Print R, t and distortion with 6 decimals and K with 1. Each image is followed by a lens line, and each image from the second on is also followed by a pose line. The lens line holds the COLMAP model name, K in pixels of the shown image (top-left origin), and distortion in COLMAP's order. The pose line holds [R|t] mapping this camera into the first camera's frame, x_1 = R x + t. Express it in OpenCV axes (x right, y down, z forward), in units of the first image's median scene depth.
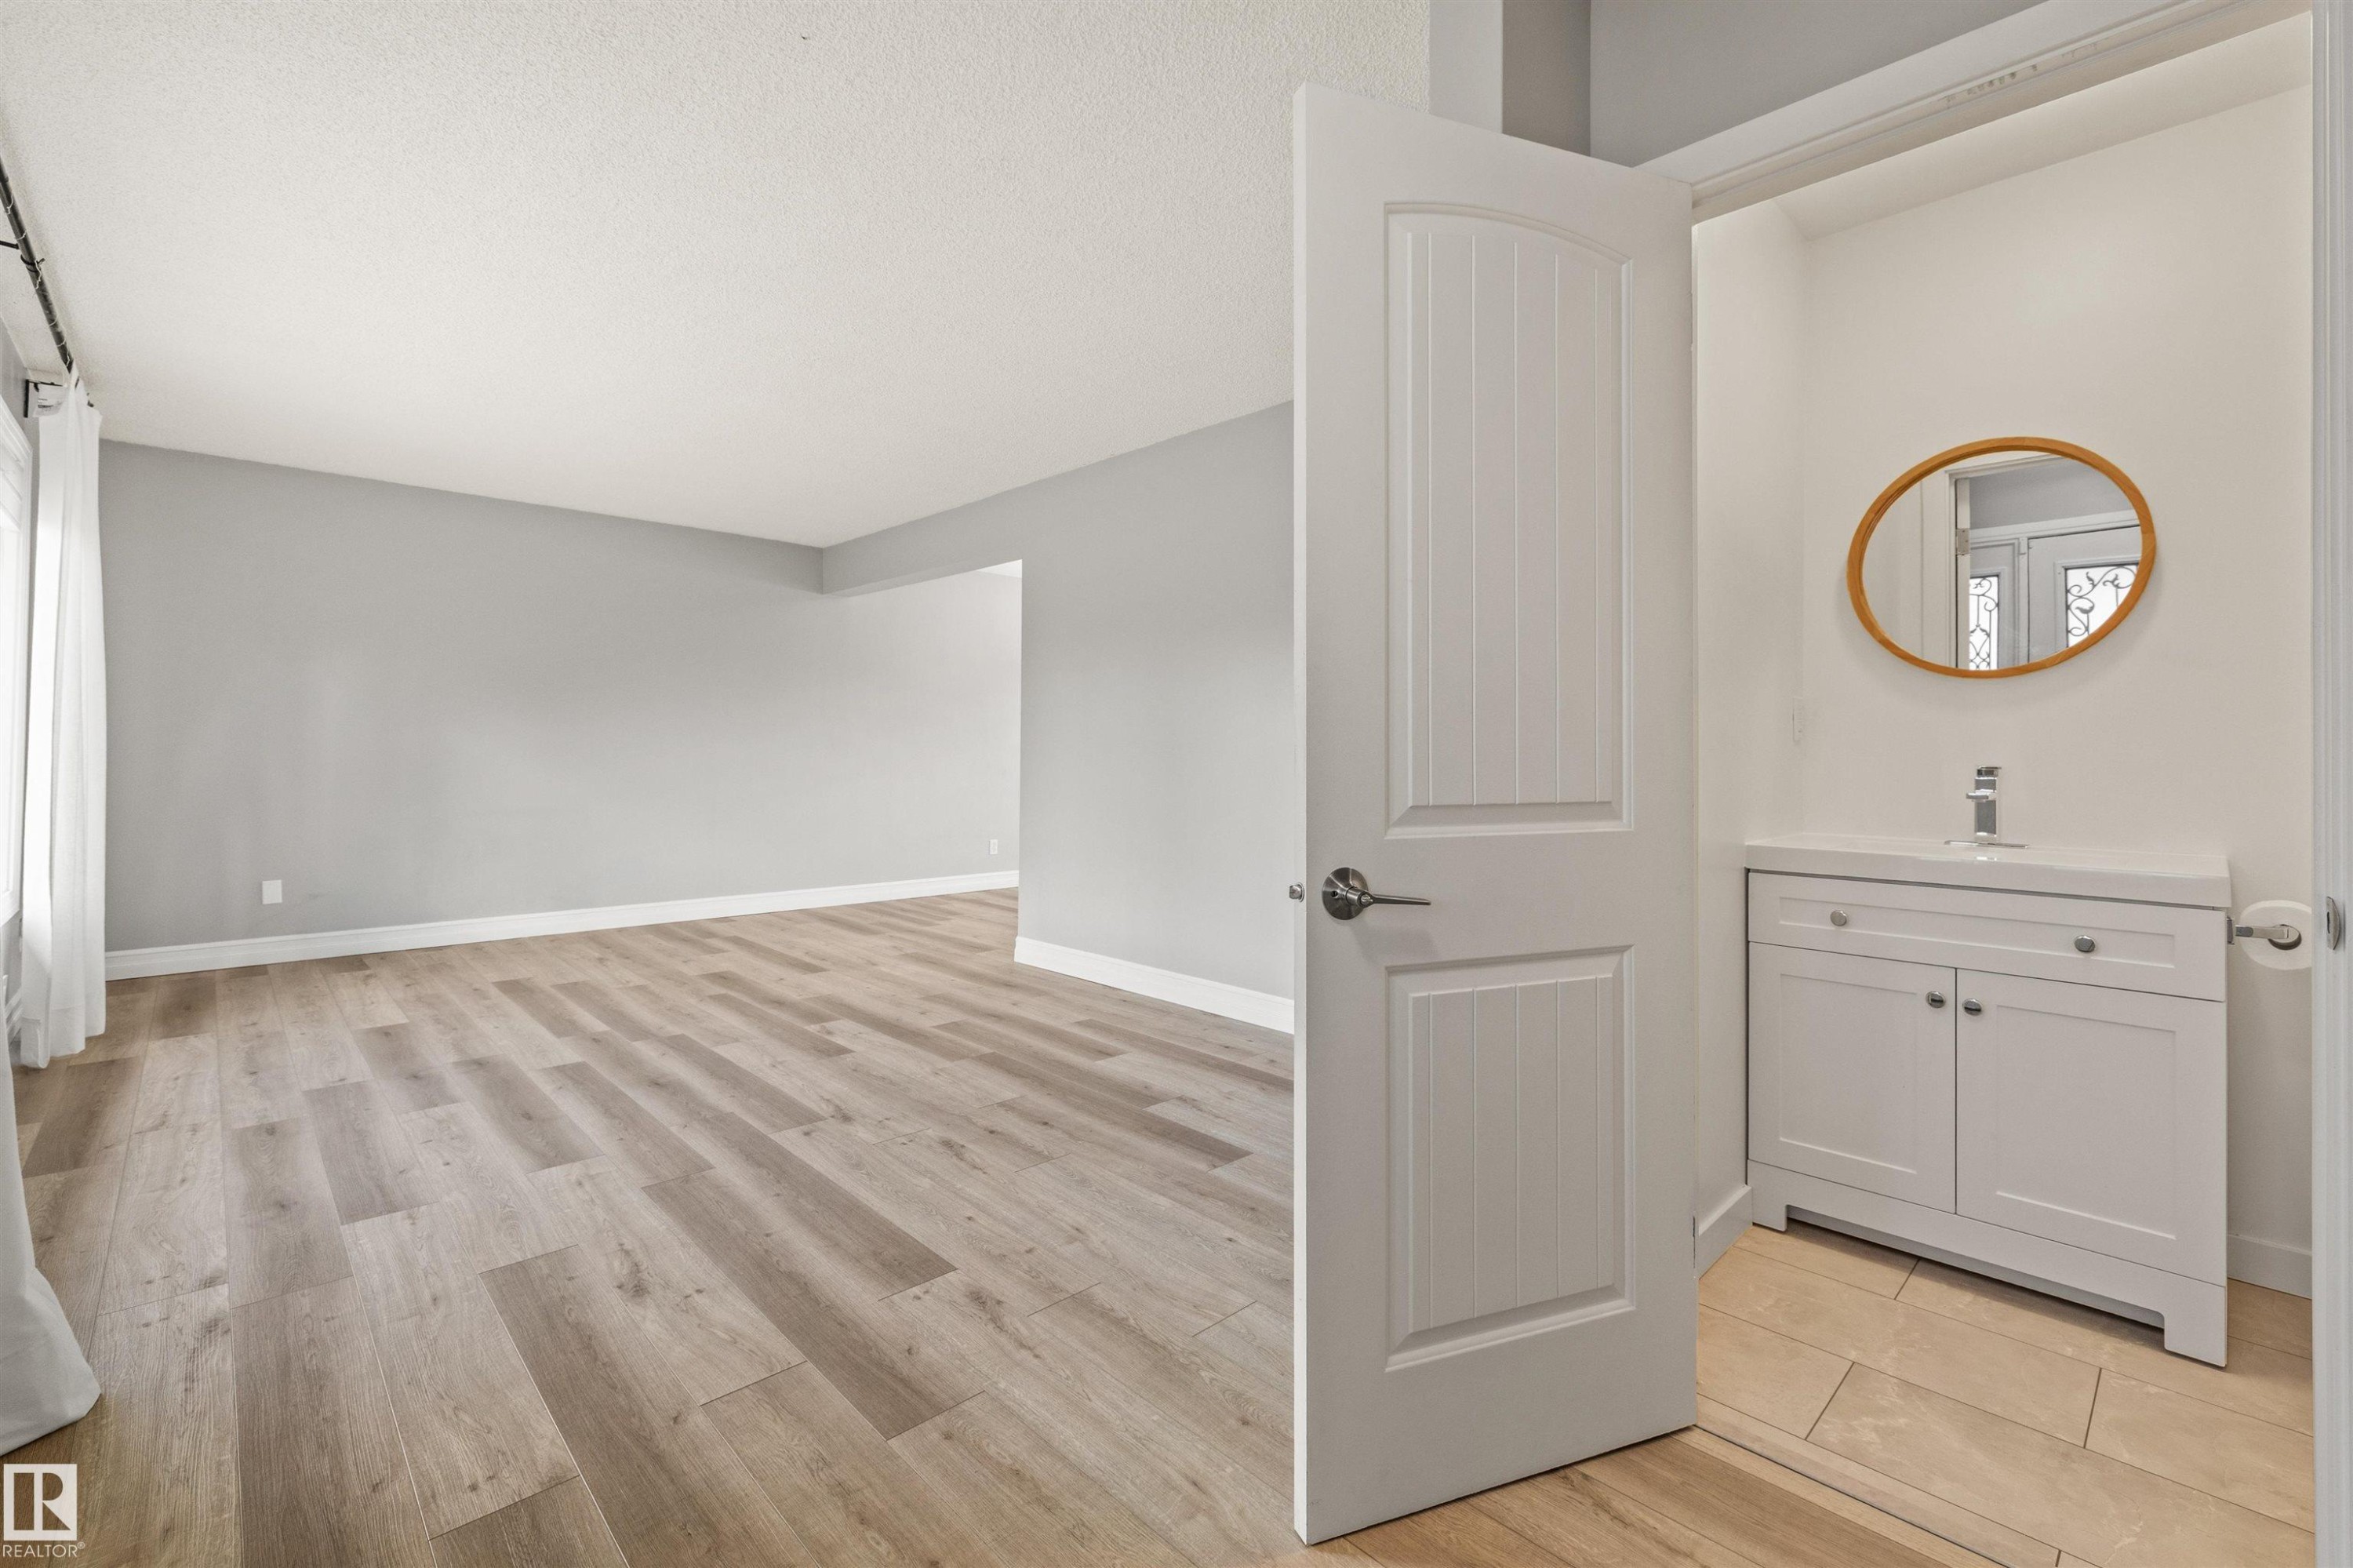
lens RADIAL K [[996.0, 0, 1208.2], [0, 996.0, 755.4], [0, 0, 1]] dist [0.002943, -0.000178]
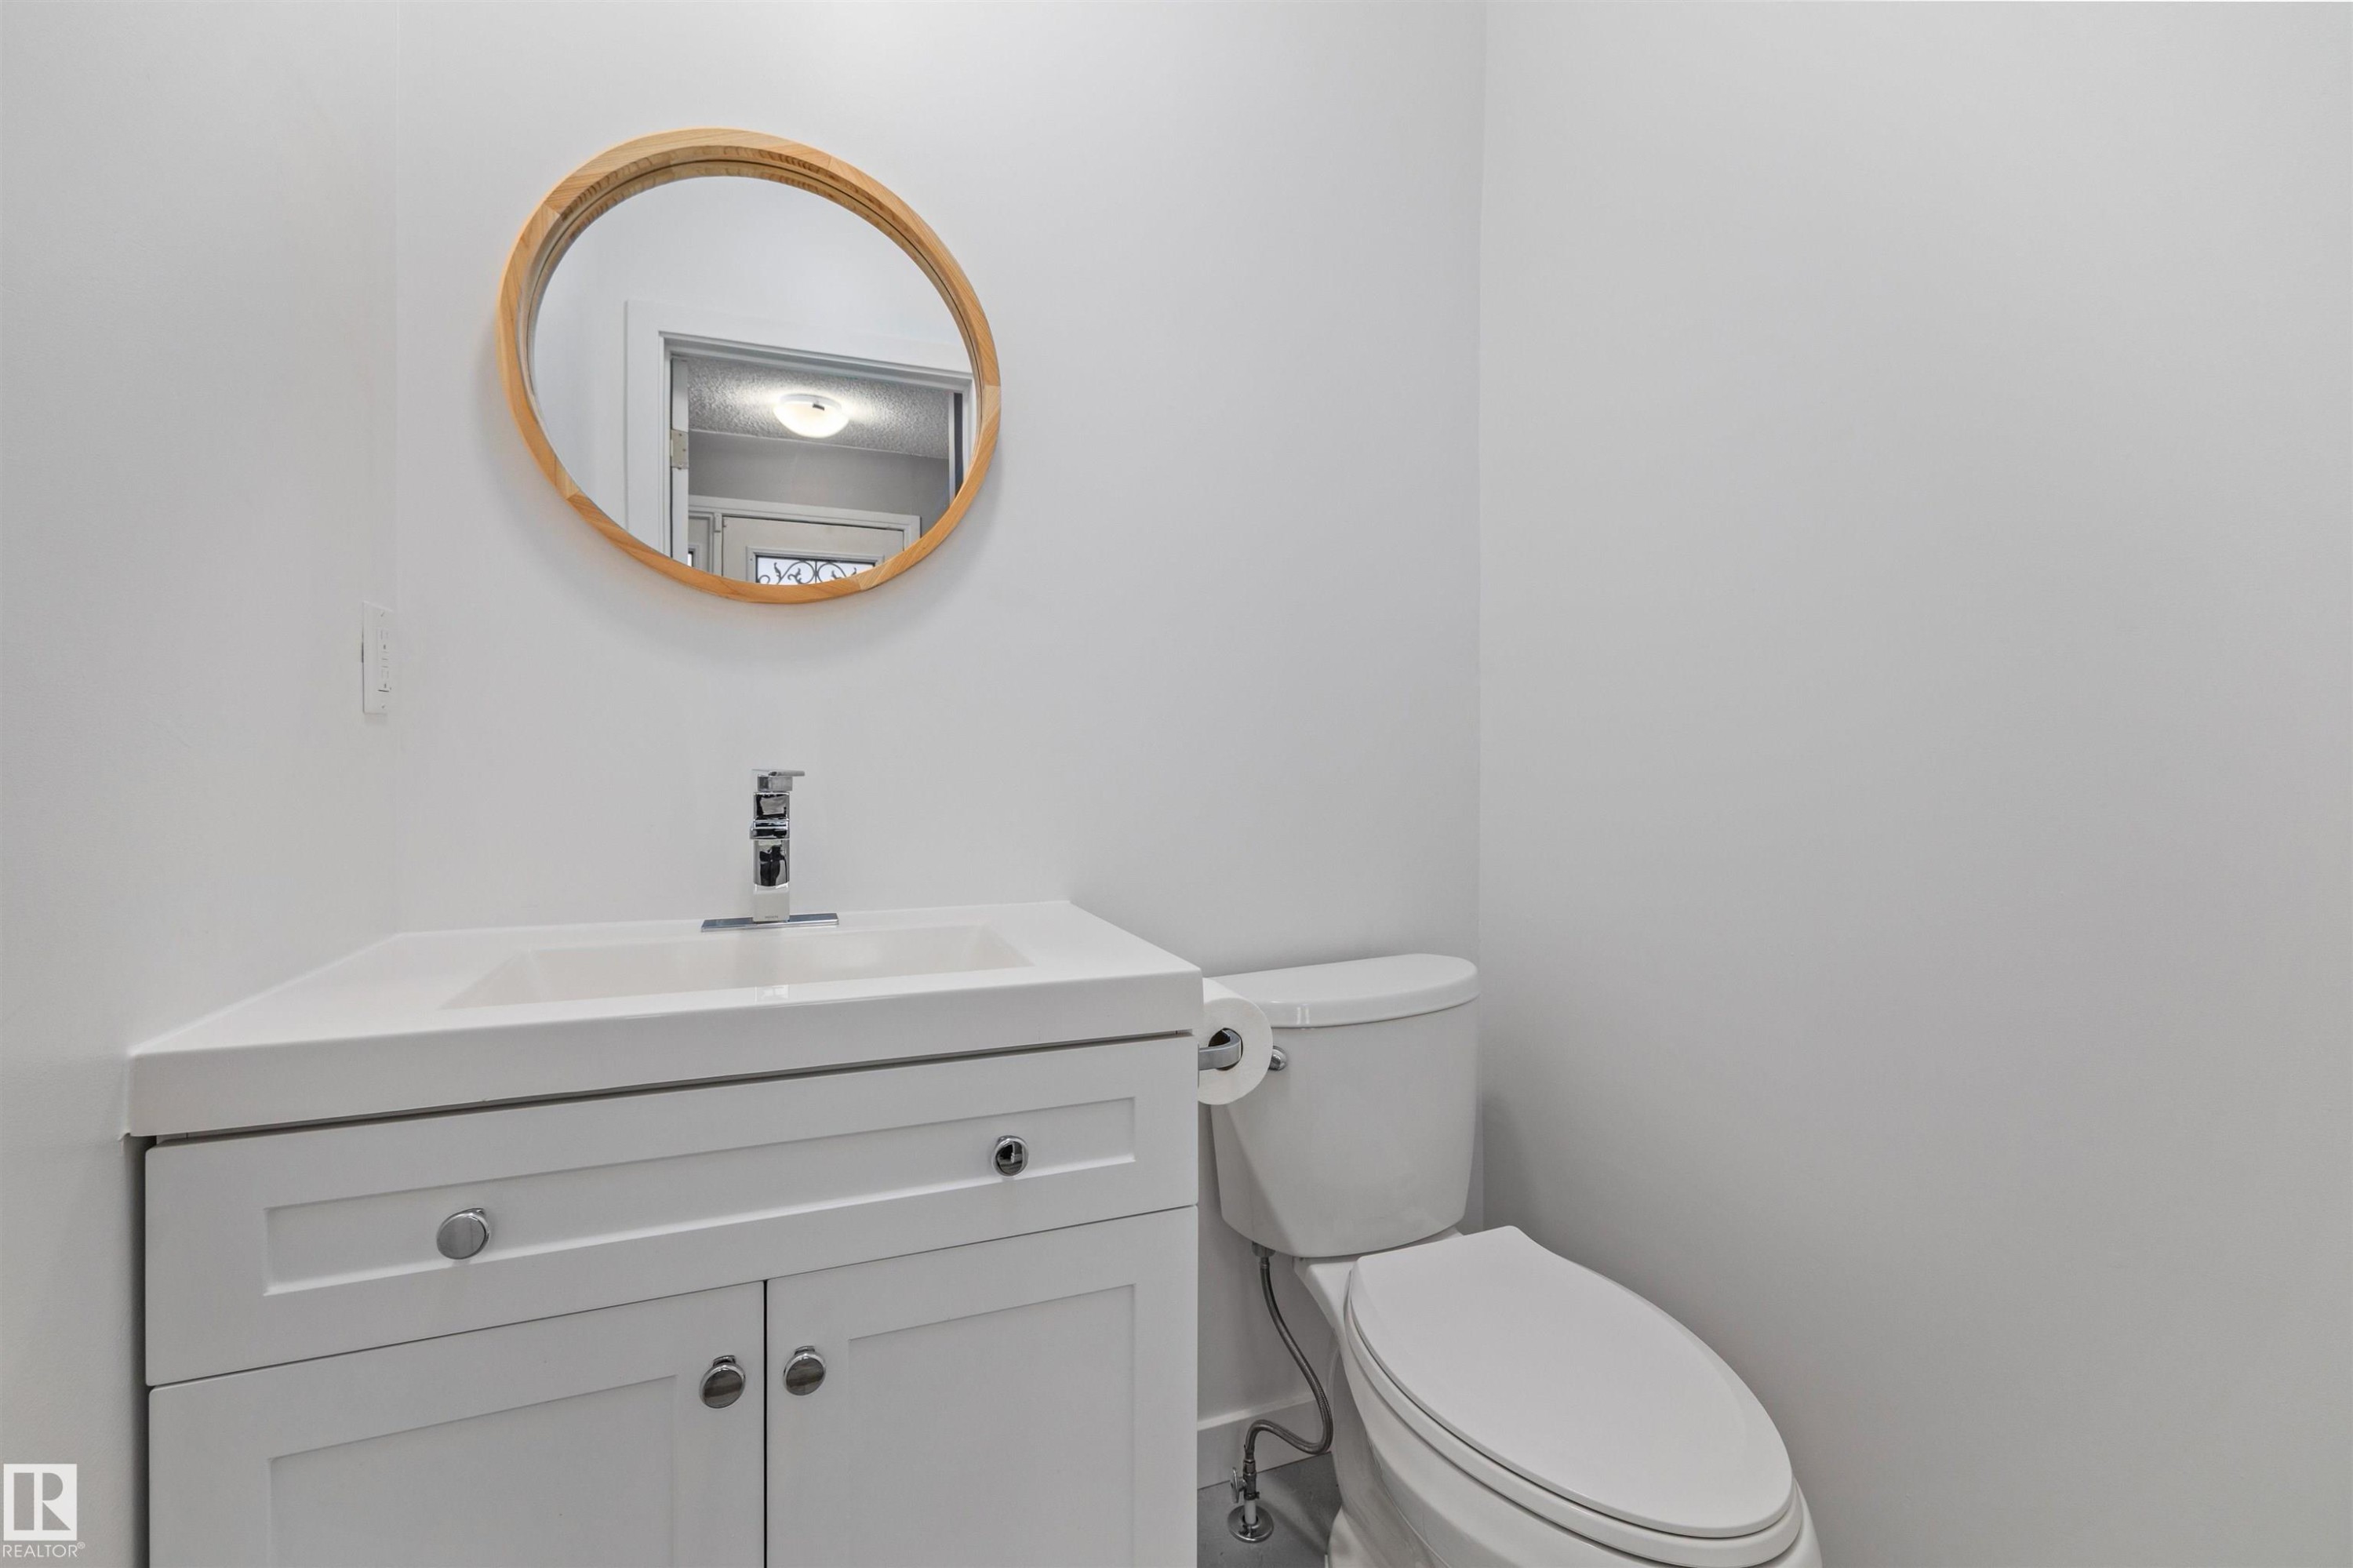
lens RADIAL K [[996.0, 0, 1166.4], [0, 996.0, 764.6], [0, 0, 1]] dist [0.002943, -0.000178]
pose [[0.422211, -0.011543, 0.906424, 0.395615], [0.004828, 0.999933, 0.010485, 0.003405], [-0.906485, -0.000050, 0.422239, 0.592440]]
